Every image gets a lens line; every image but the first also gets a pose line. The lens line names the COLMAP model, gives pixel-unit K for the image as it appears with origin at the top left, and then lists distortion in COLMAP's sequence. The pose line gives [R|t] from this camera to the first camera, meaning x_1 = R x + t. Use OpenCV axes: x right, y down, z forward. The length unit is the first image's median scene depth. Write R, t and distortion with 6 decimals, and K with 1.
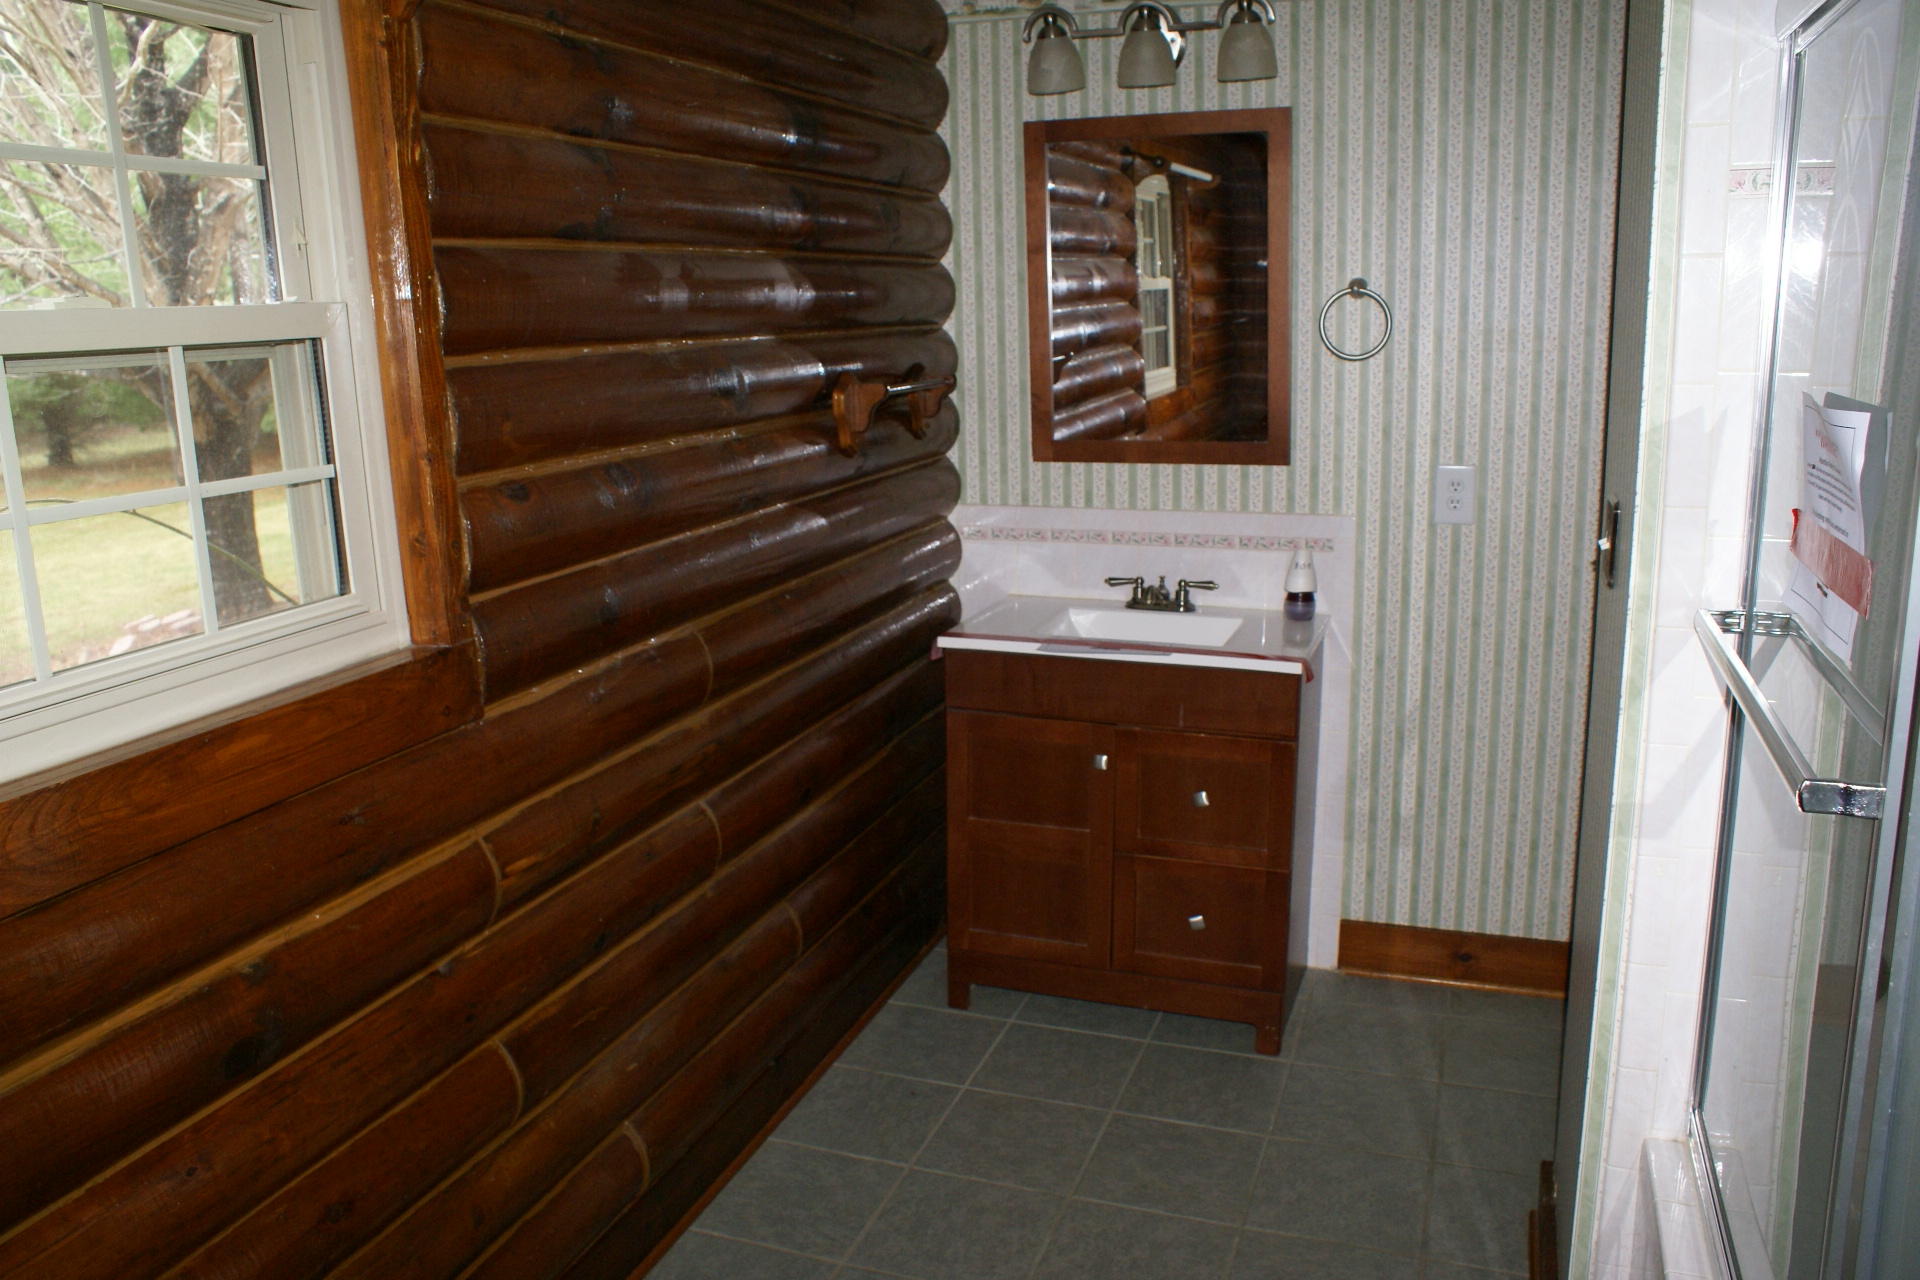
lens RADIAL K [[1512.6, 0, 959.4], [0, 1512.6, 647.6], [0, 0, 1]] dist [-0.140991, 0.101372]
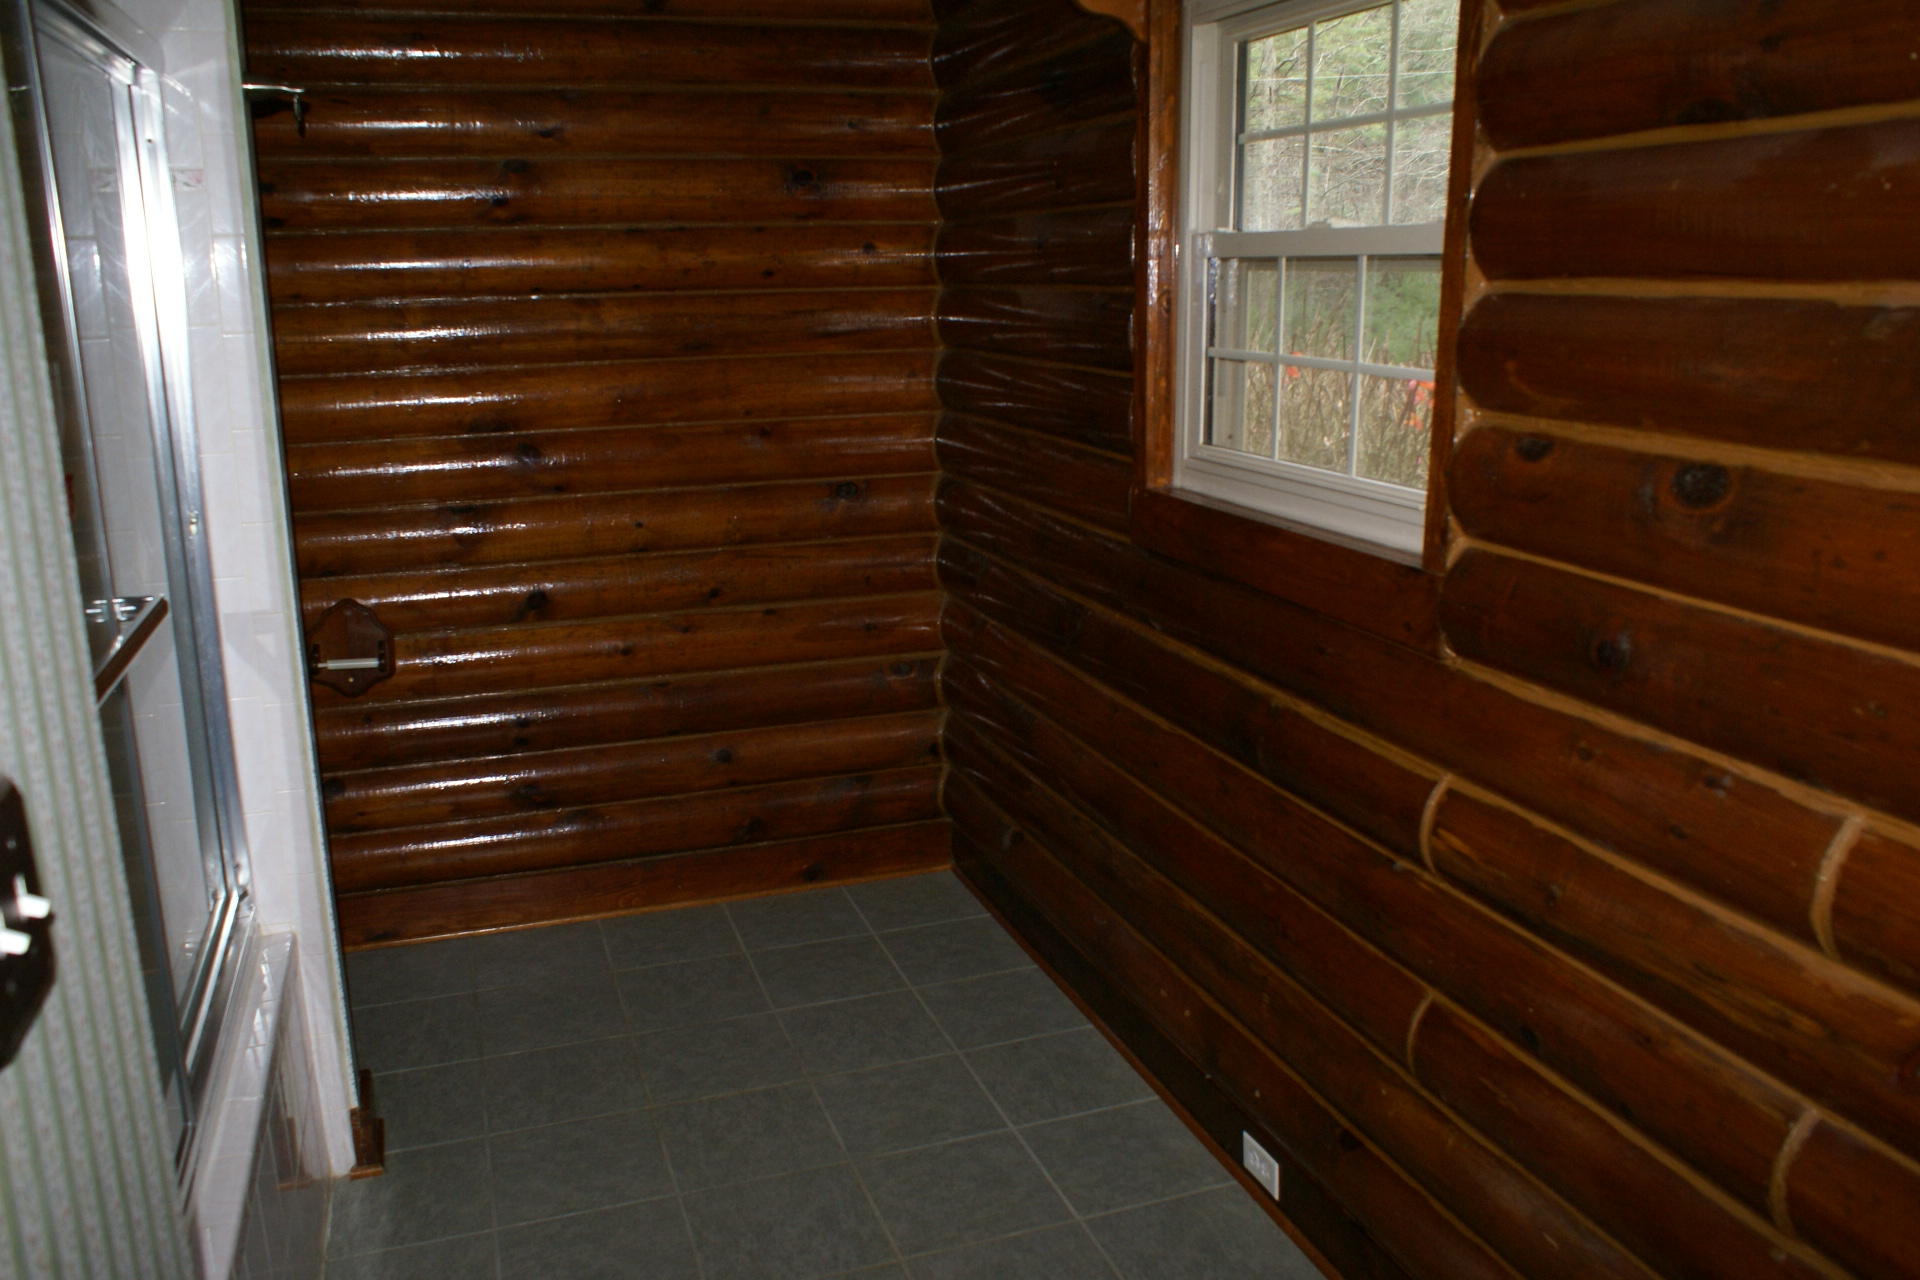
lens RADIAL K [[1512.6, 0, 958.6], [0, 1512.6, 639.7], [0, 0, 1]] dist [-0.140991, 0.101372]
pose [[-0.781403, 0.179969, -0.597512, 0.466261], [-0.105549, 0.905597, 0.410795, -0.309078], [0.615036, 0.384064, -0.688641, 1.391920]]
